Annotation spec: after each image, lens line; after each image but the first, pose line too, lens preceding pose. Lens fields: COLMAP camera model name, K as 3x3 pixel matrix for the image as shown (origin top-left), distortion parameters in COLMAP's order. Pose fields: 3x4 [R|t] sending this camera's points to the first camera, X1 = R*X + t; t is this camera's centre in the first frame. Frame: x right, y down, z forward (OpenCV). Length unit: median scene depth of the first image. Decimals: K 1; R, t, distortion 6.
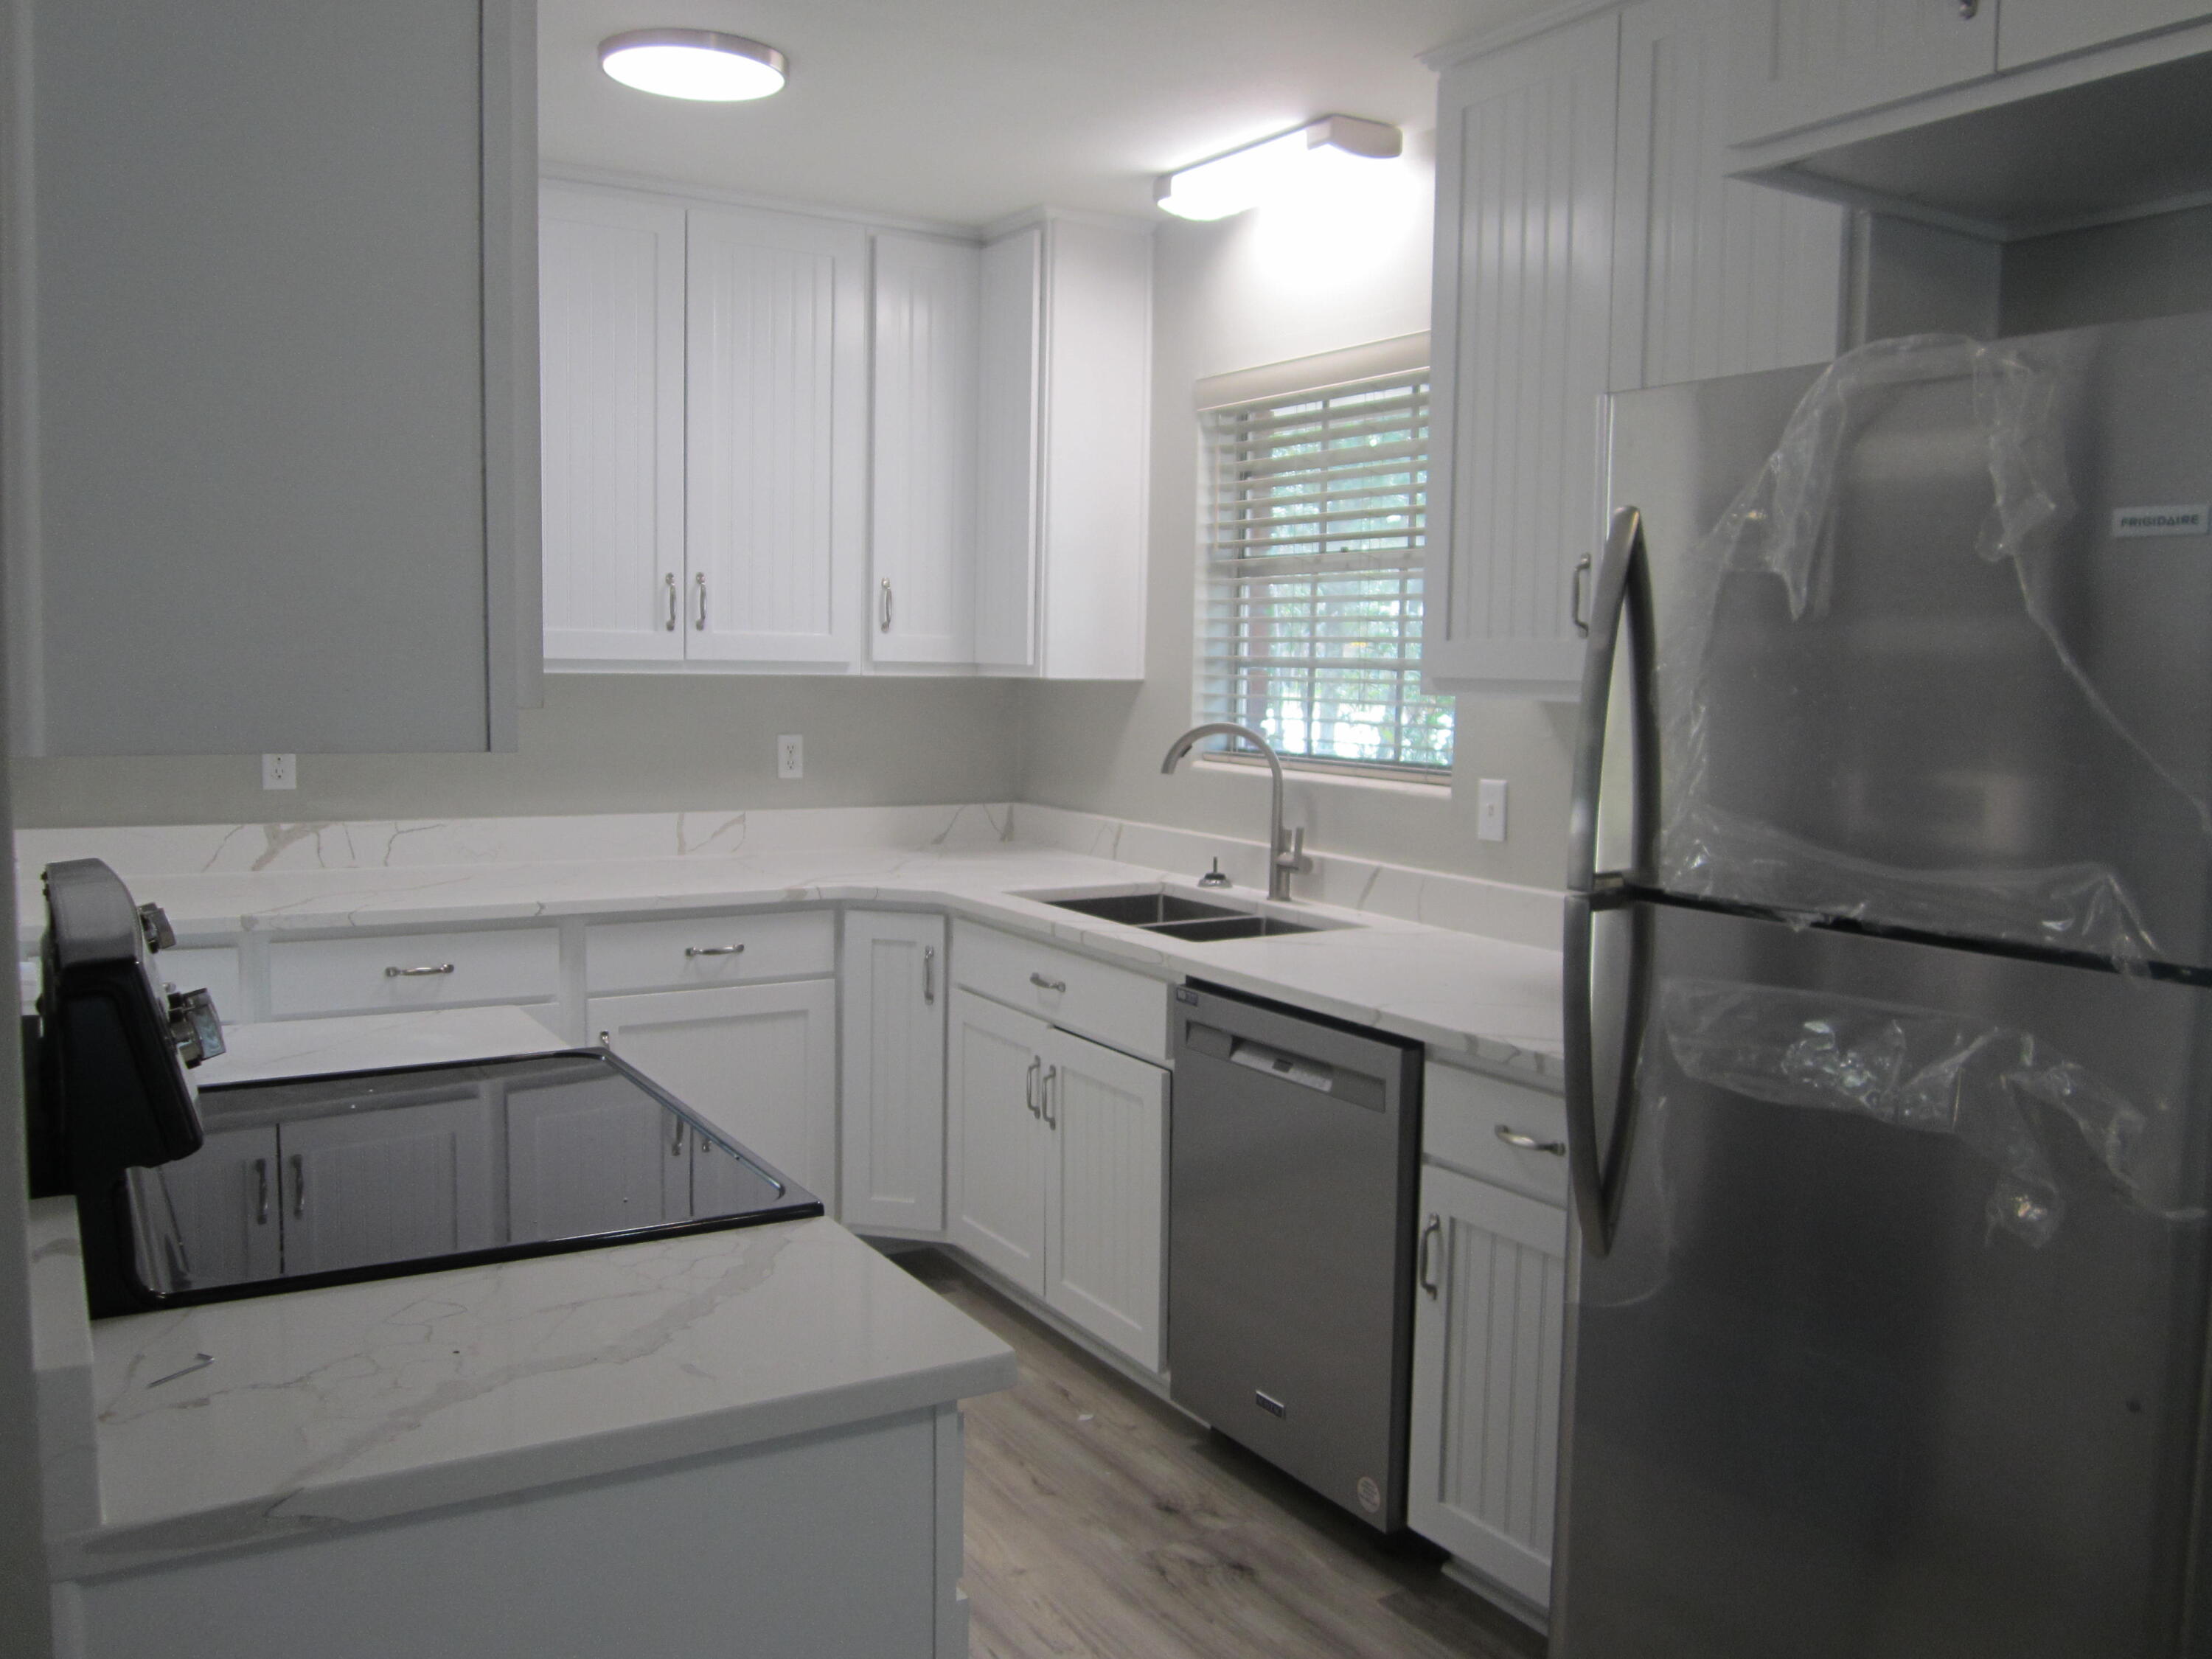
lens RADIAL K [[1807.7, 0, 1094.4], [0, 1807.7, 831.3], [0, 0, 1]] dist [-0.068132, 0.051416]
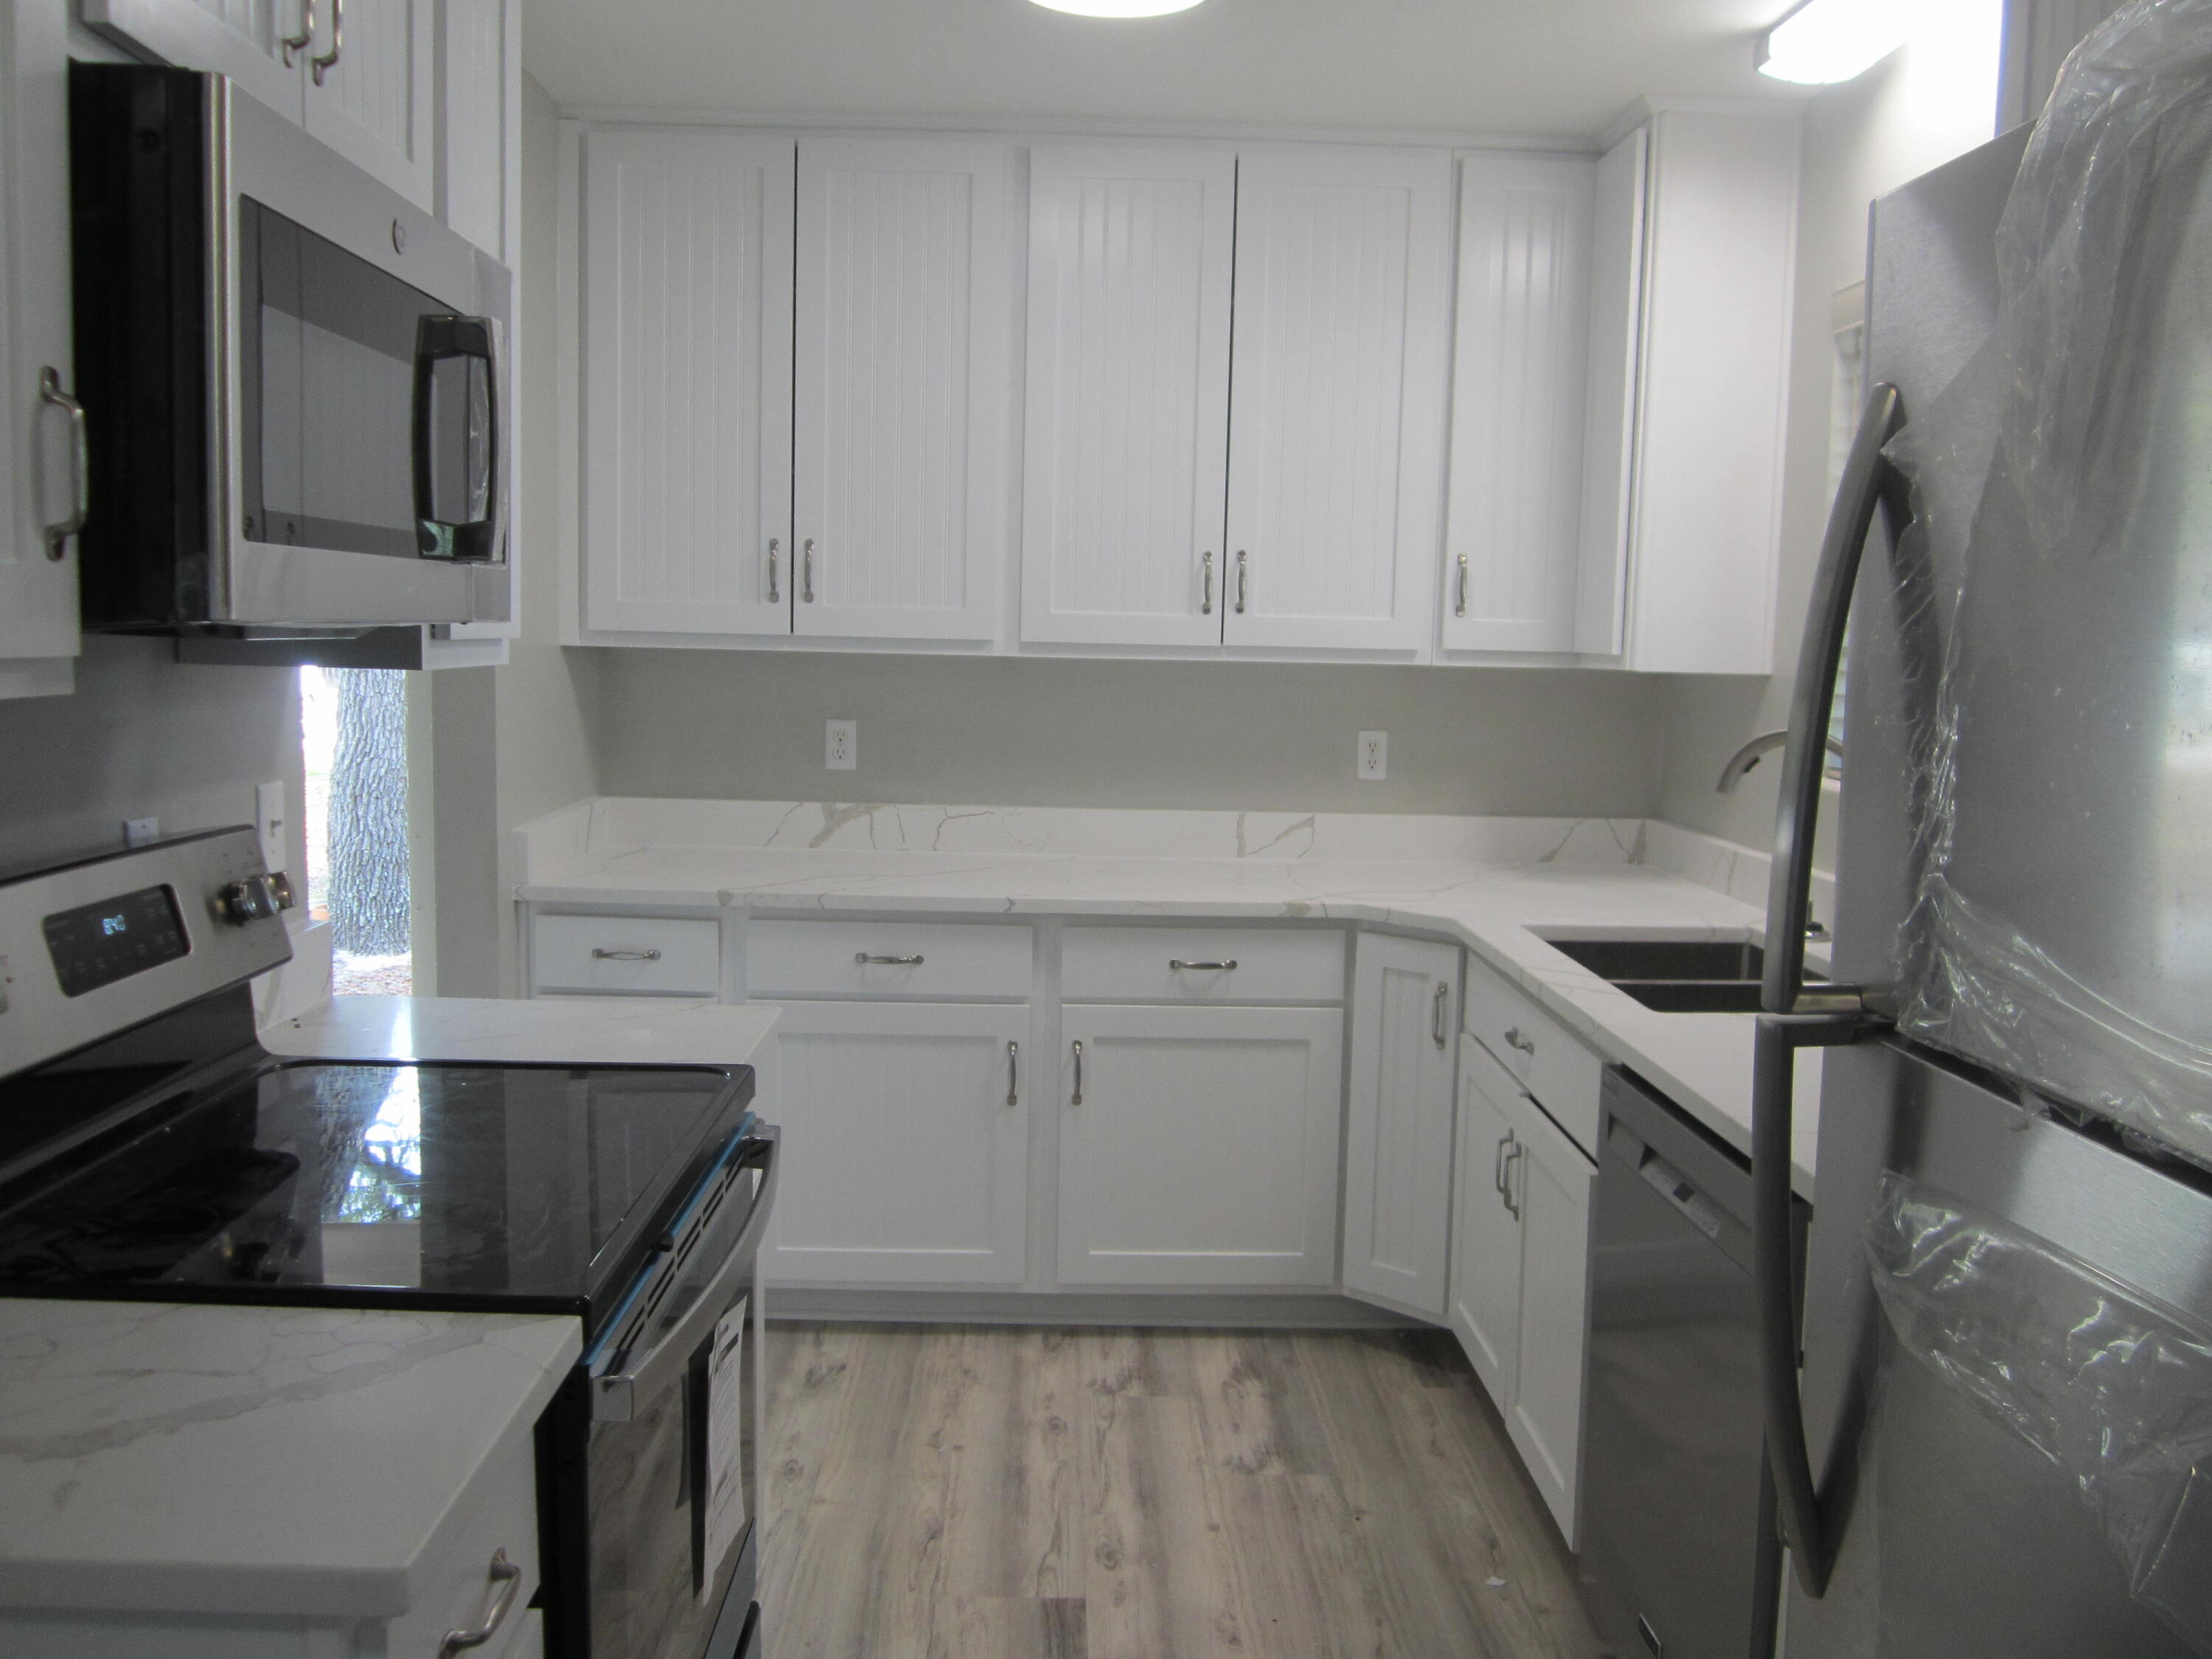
lens RADIAL K [[1807.7, 0, 1094.4], [0, 1807.7, 831.3], [0, 0, 1]] dist [-0.068132, 0.051416]
pose [[0.863232, 0.053782, -0.501934, 0.189865], [-0.052725, 0.998476, 0.016309, -0.012586], [0.502046, 0.012386, 0.864752, 0.177624]]
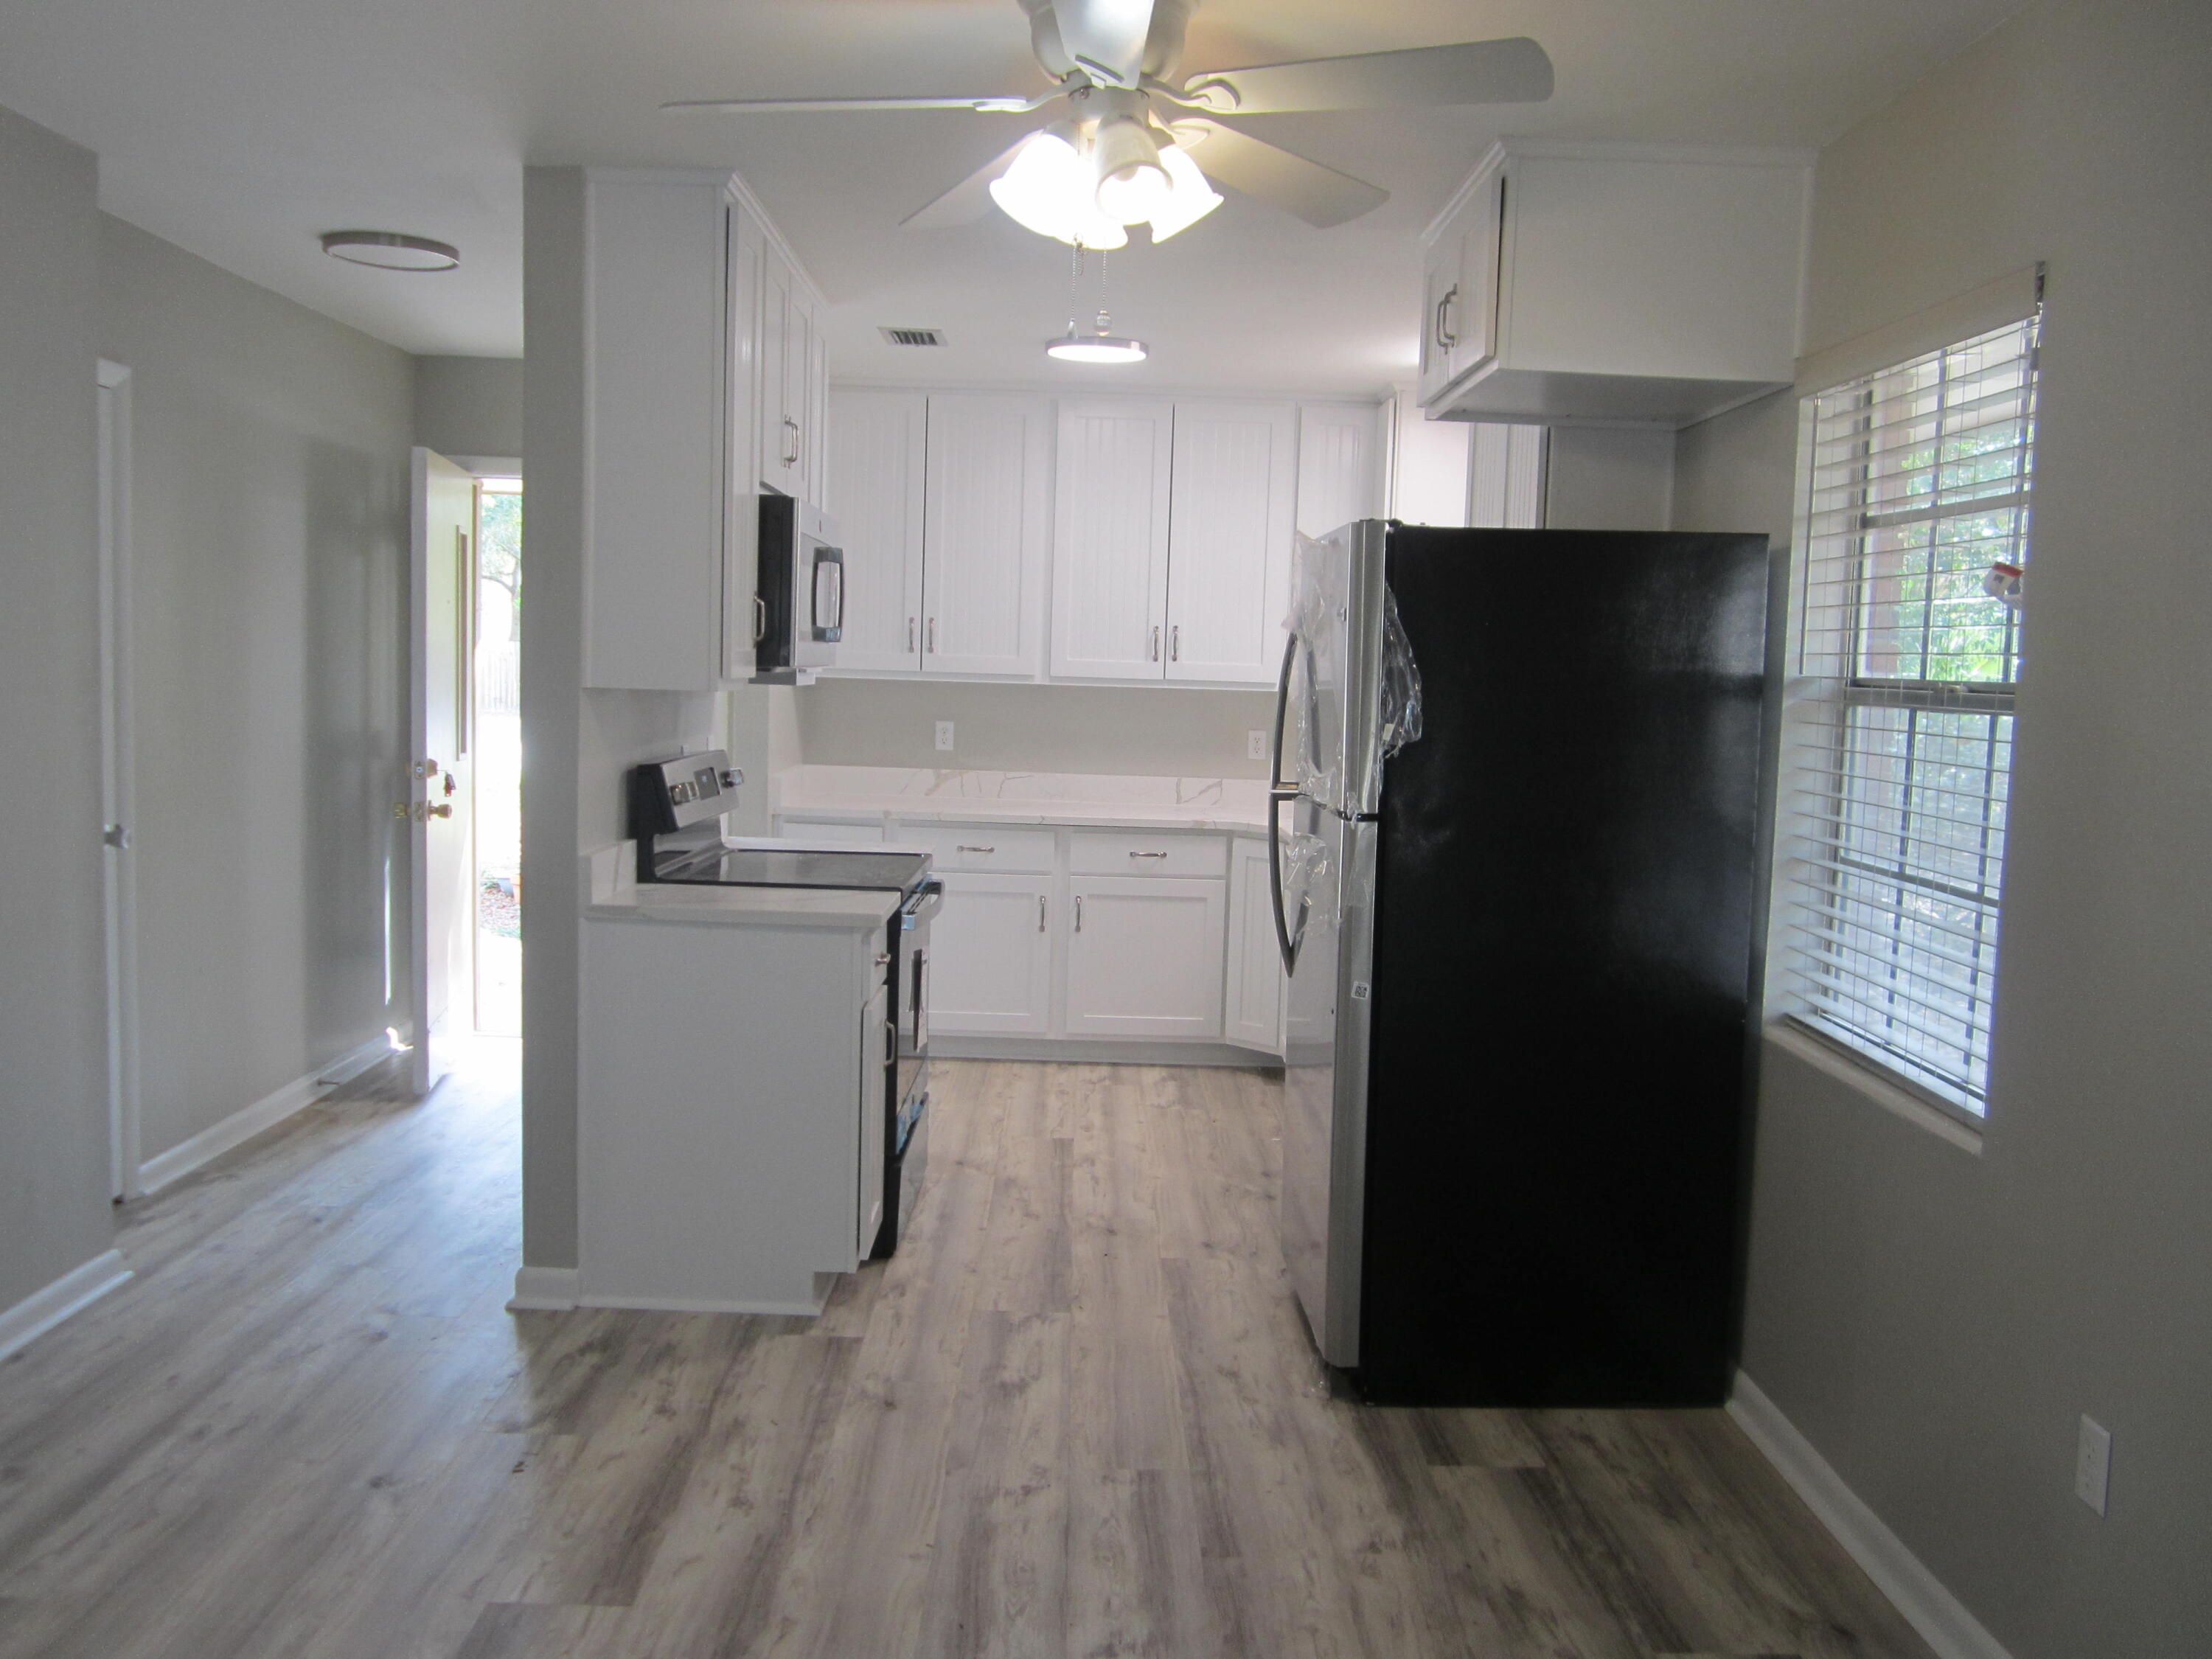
lens RADIAL K [[1807.7, 0, 1094.4], [0, 1807.7, 831.3], [0, 0, 1]] dist [-0.068132, 0.051416]
pose [[0.852634, 0.053544, -0.519758, 0.588540], [-0.063847, 0.997958, -0.001930, 0.049667], [0.518593, 0.034830, 0.854311, -0.427824]]
